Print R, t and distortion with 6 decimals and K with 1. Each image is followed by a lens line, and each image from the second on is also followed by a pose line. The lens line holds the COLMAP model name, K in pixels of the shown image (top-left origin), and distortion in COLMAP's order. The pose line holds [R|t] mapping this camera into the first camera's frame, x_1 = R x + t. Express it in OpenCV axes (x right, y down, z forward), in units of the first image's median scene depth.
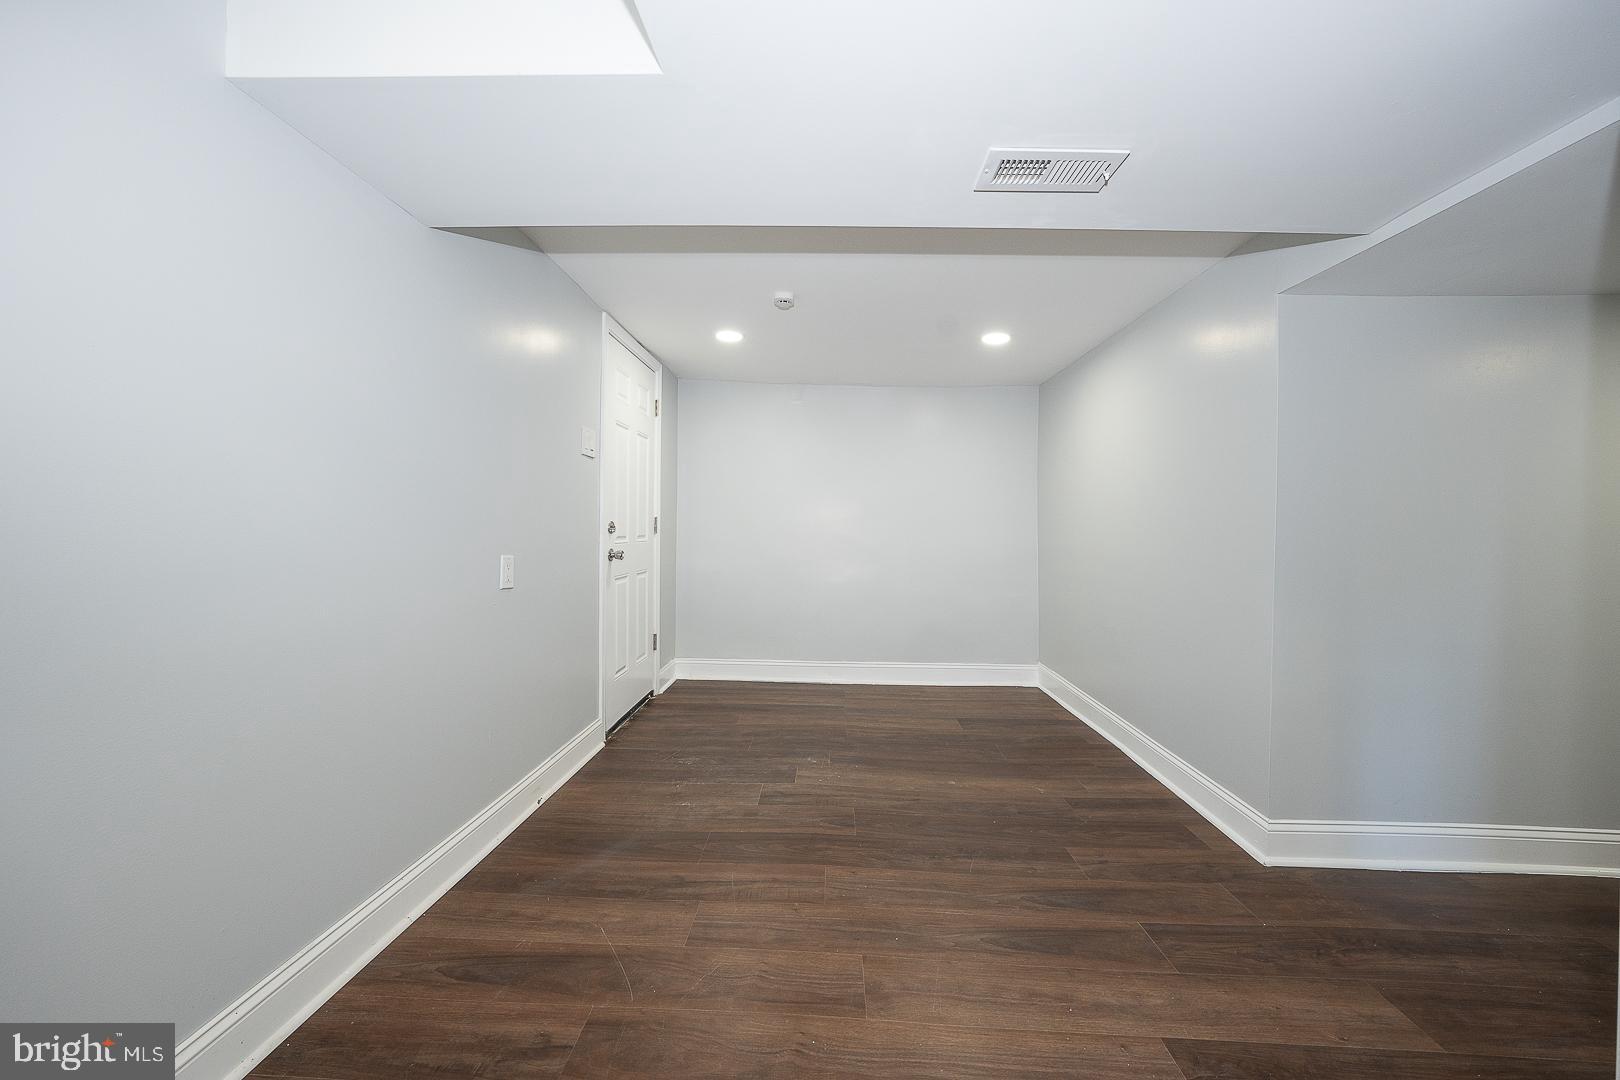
lens RADIAL K [[559.7, 0, 811.2], [0, 559.7, 531.0], [0, 0, 1]] dist [-0.014816, 0.000510]
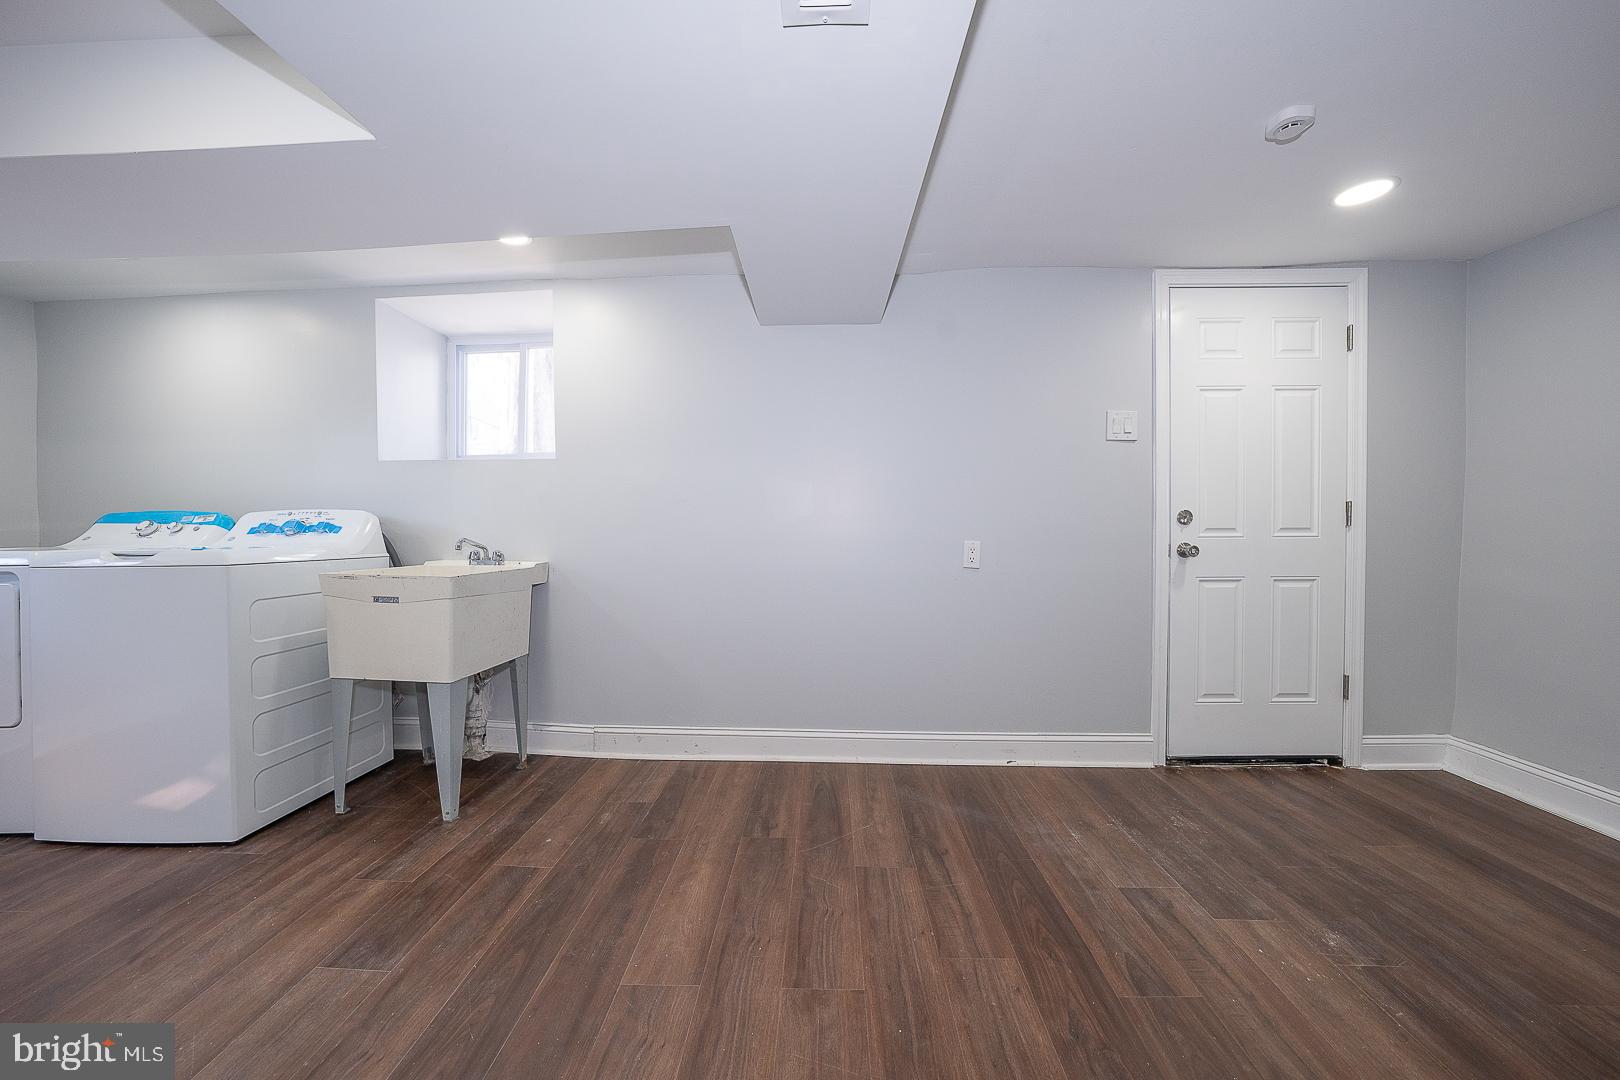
lens RADIAL K [[559.7, 0, 805.4], [0, 559.7, 531.5], [0, 0, 1]] dist [-0.014816, 0.000510]
pose [[0.004246, 0.006033, -0.999973, 0.777233], [-0.003741, 0.999975, 0.006017, 0.022296], [0.999984, 0.003715, 0.004269, 0.719836]]
